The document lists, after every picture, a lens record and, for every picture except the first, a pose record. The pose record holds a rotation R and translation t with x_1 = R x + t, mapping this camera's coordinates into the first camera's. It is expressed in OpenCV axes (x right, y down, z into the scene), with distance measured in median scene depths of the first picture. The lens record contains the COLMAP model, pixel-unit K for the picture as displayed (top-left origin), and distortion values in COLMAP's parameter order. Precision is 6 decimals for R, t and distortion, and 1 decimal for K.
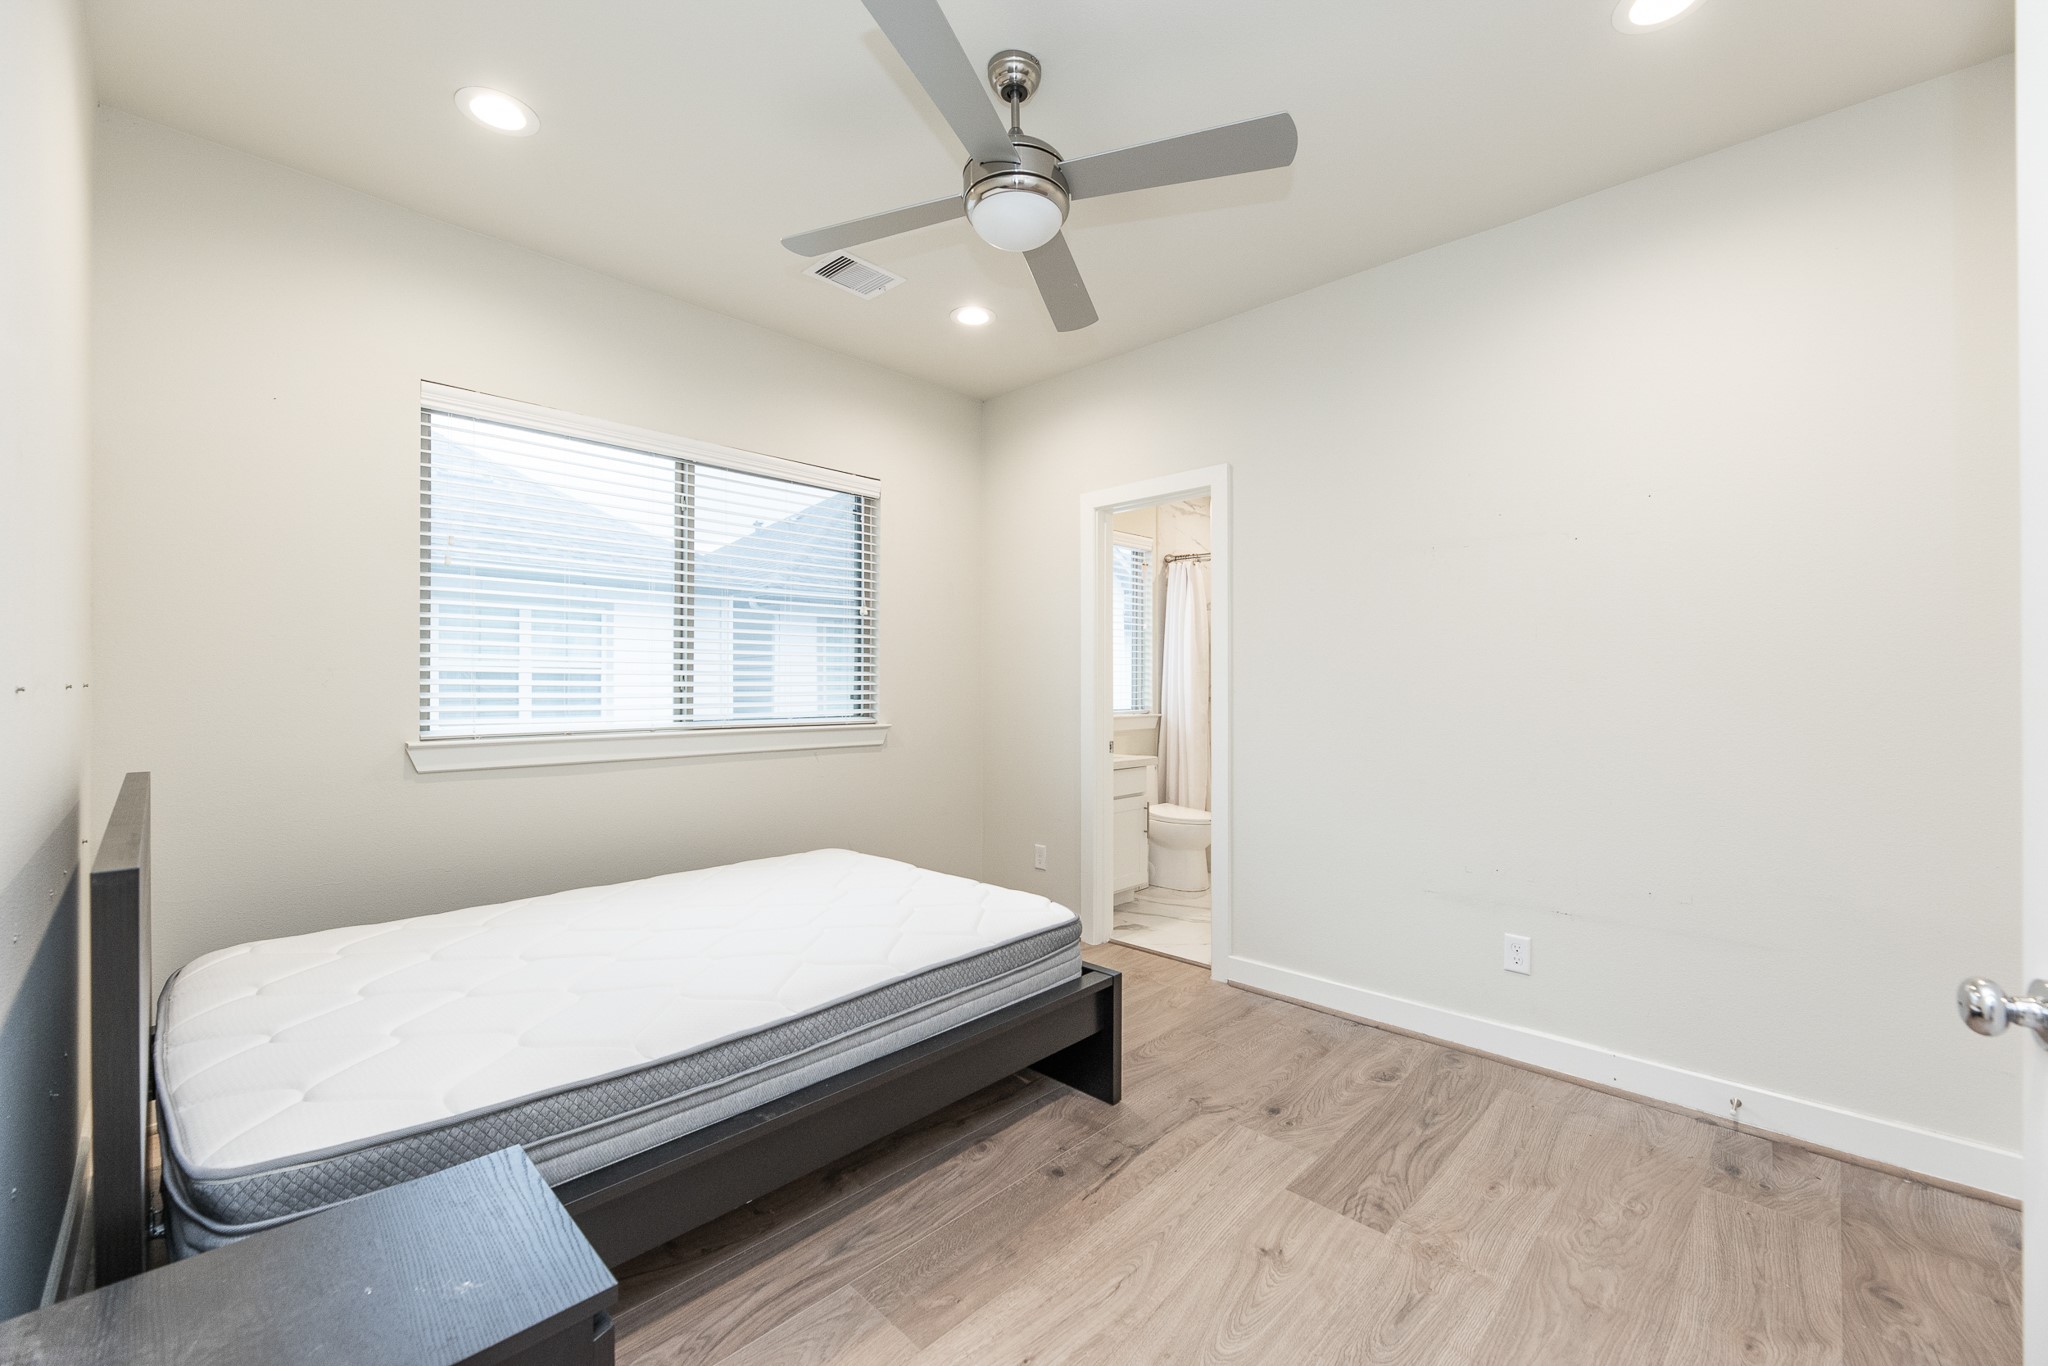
lens RADIAL K [[823.9, 0, 1038.1], [0, 823.9, 683.8], [0, 0, 1]] dist [-0.002270, 0.000168]
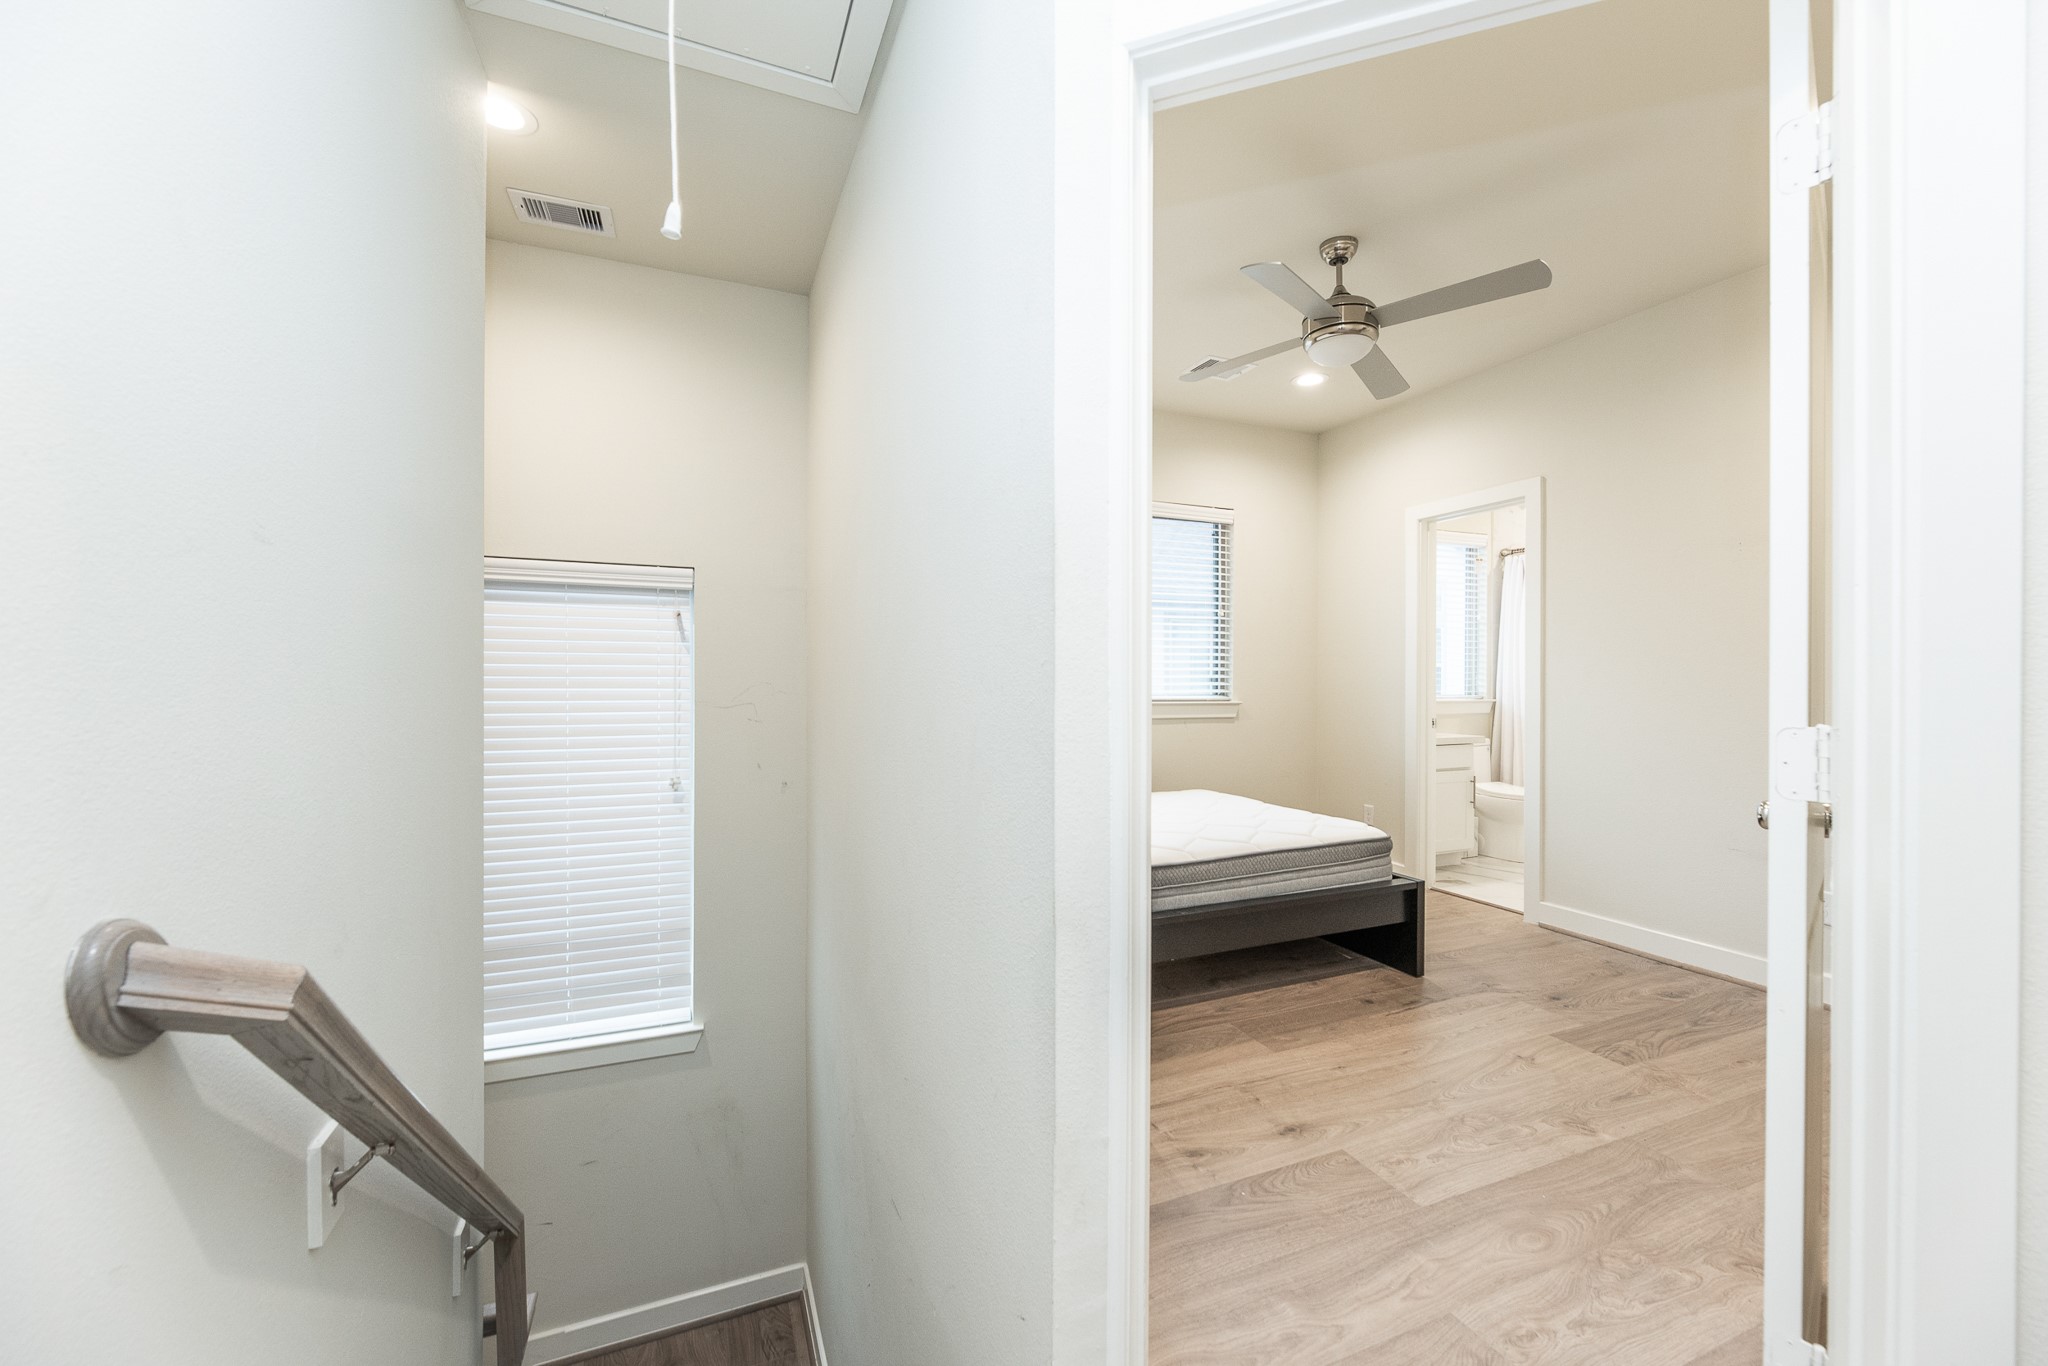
lens RADIAL K [[823.9, 0, 1038.1], [0, 823.9, 683.8], [0, 0, 1]] dist [-0.002270, 0.000168]
pose [[0.921377, 0.003090, -0.388659, 0.027309], [-0.000551, 0.999978, 0.006645, 0.014452], [0.388671, -0.005909, 0.921358, -0.311832]]
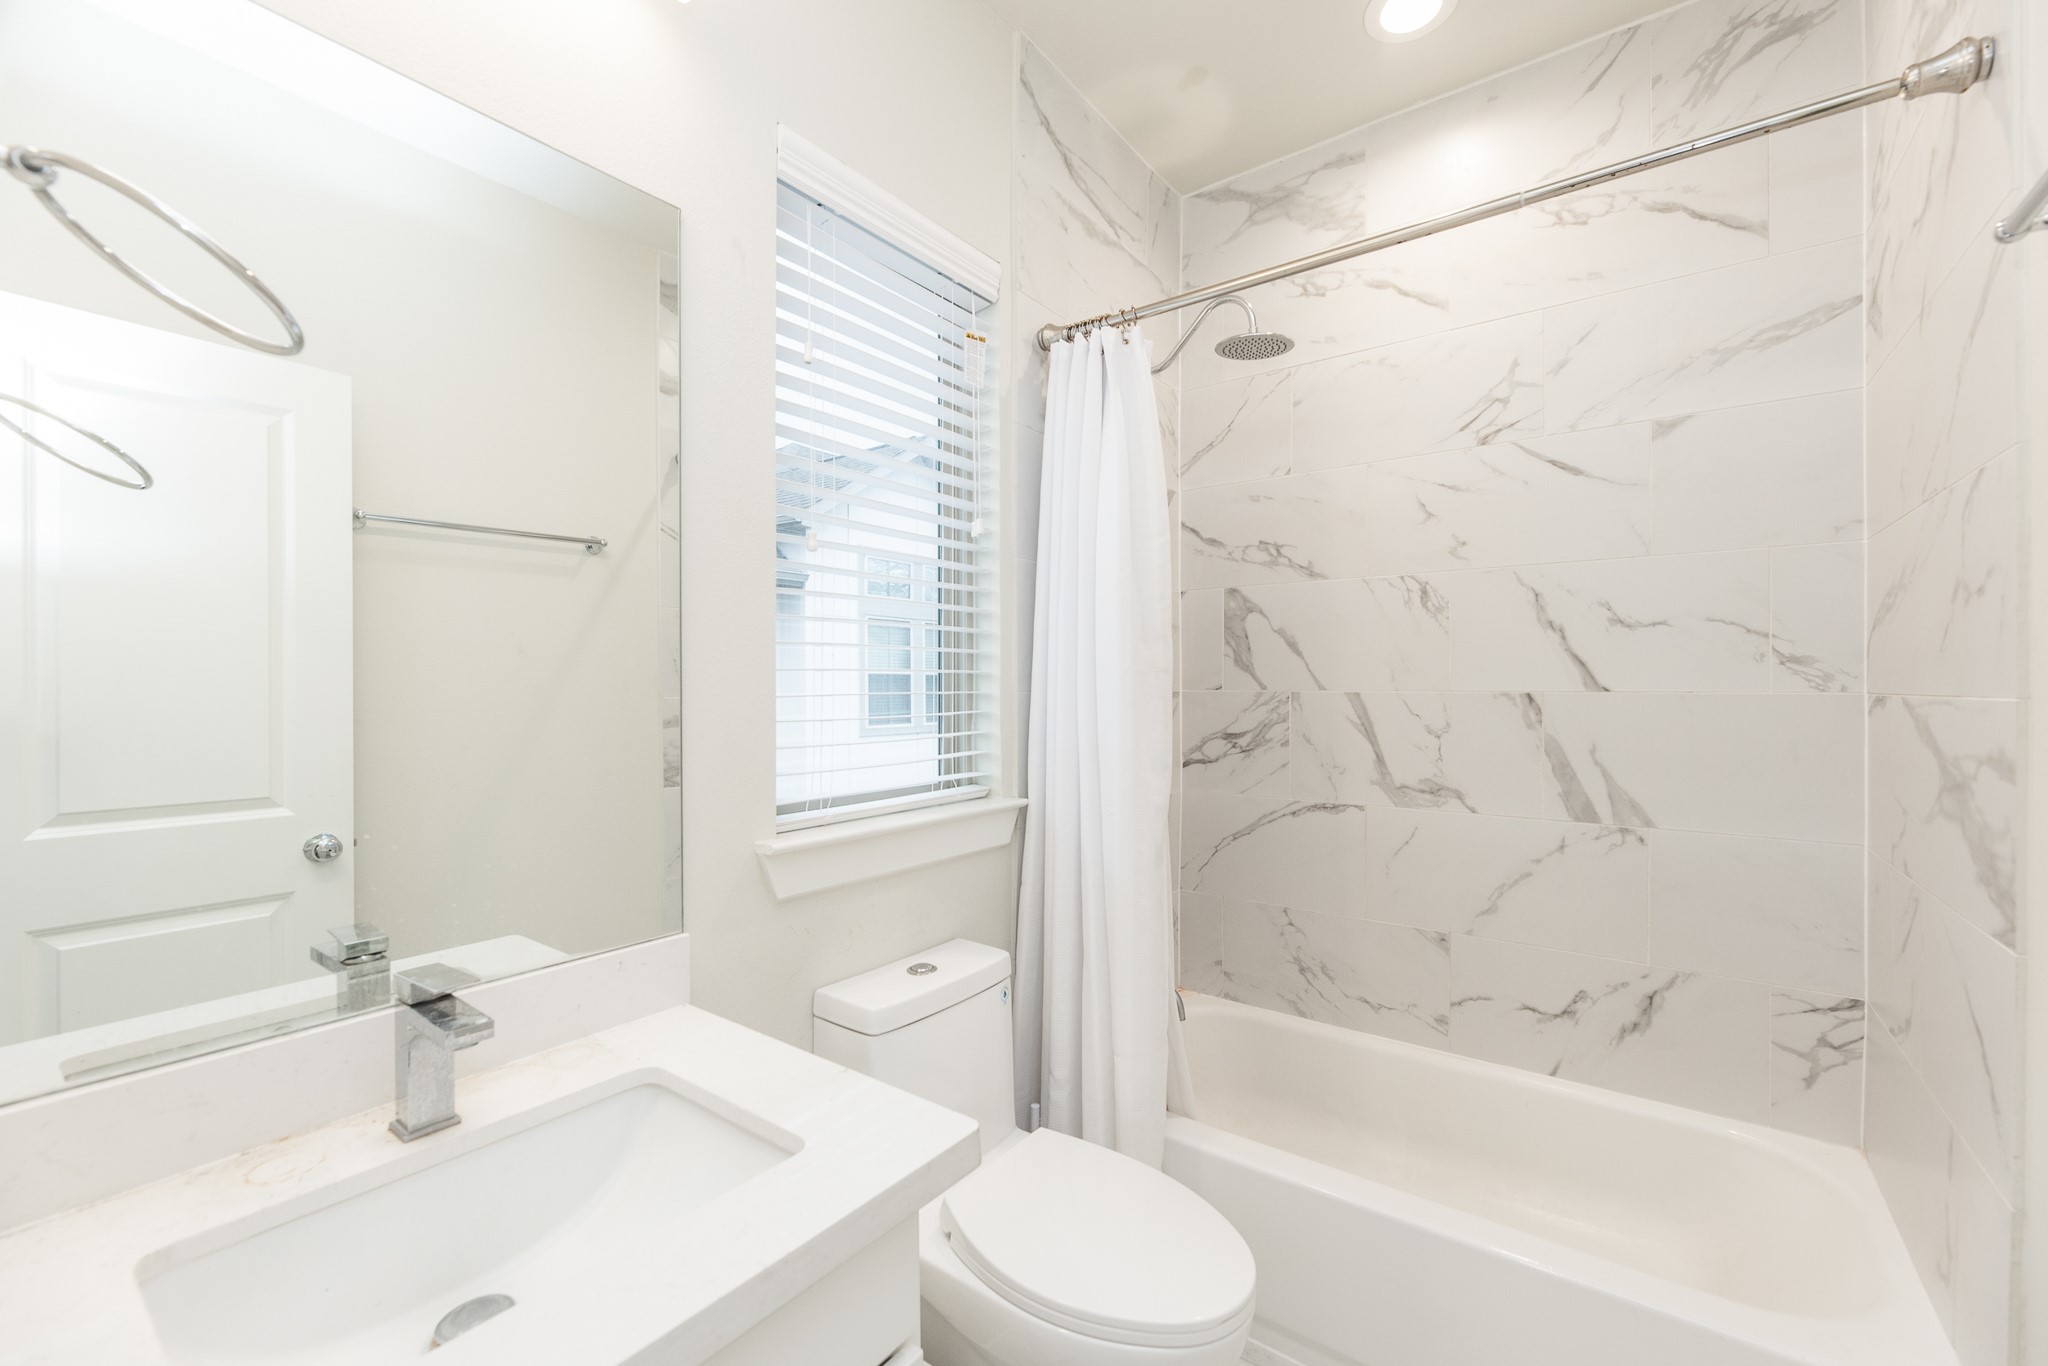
lens RADIAL K [[823.9, 0, 1038.1], [0, 823.9, 683.8], [0, 0, 1]] dist [-0.002270, 0.000168]
pose [[0.992194, -0.003361, 0.124657, 0.169426], [0.003086, 0.999992, 0.002405, -0.015721], [-0.124664, -0.002002, 0.992197, 1.011076]]
